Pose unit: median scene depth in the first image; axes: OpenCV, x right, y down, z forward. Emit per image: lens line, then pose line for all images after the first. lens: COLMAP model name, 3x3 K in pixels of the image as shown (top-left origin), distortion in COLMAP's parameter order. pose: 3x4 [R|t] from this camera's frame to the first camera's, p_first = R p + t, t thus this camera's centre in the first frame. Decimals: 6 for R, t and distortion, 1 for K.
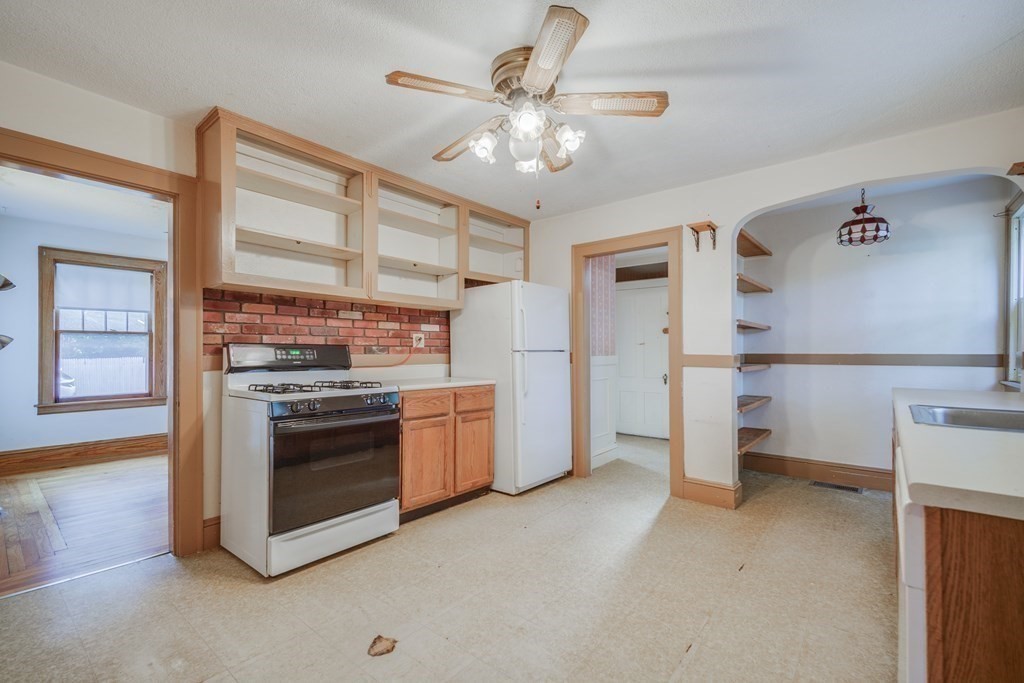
lens RADIAL K [[453.2, 0, 509.8], [0, 453.2, 348.9], [0, 0, 1]] dist [-0.003125, -0.000448]
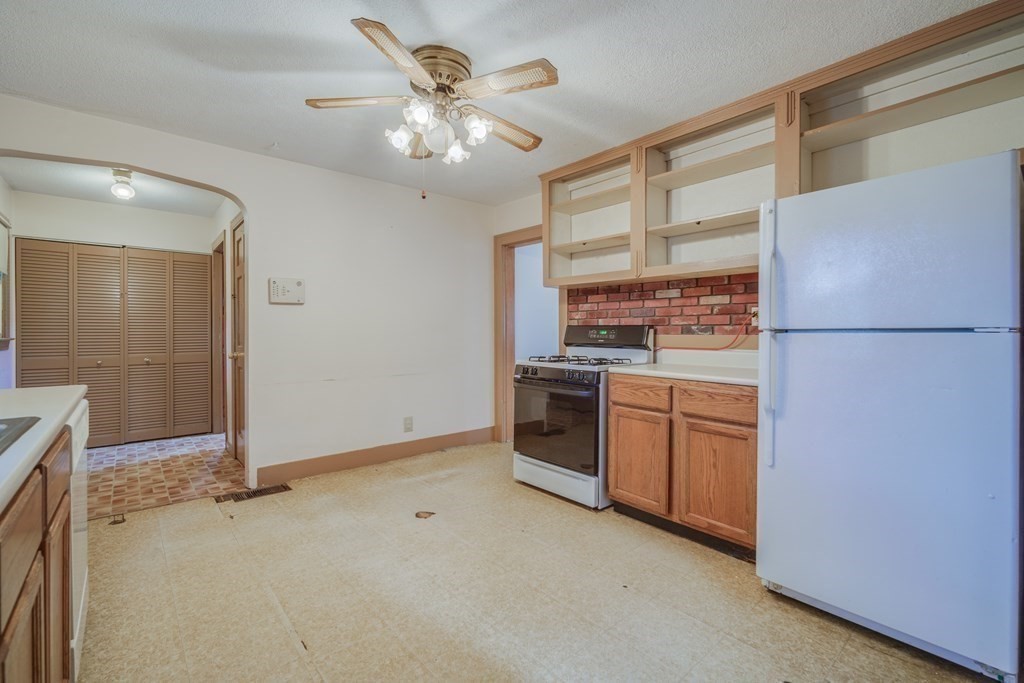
lens RADIAL K [[454.8, 0, 509.7], [0, 454.8, 335.7], [0, 0, 1]] dist [0.000290, -0.000276]
pose [[-0.184298, 0.009040, -0.982829, 0.679331], [0.006171, 0.999949, 0.008040, 0.004781], [0.982851, -0.004583, -0.184344, 0.872398]]
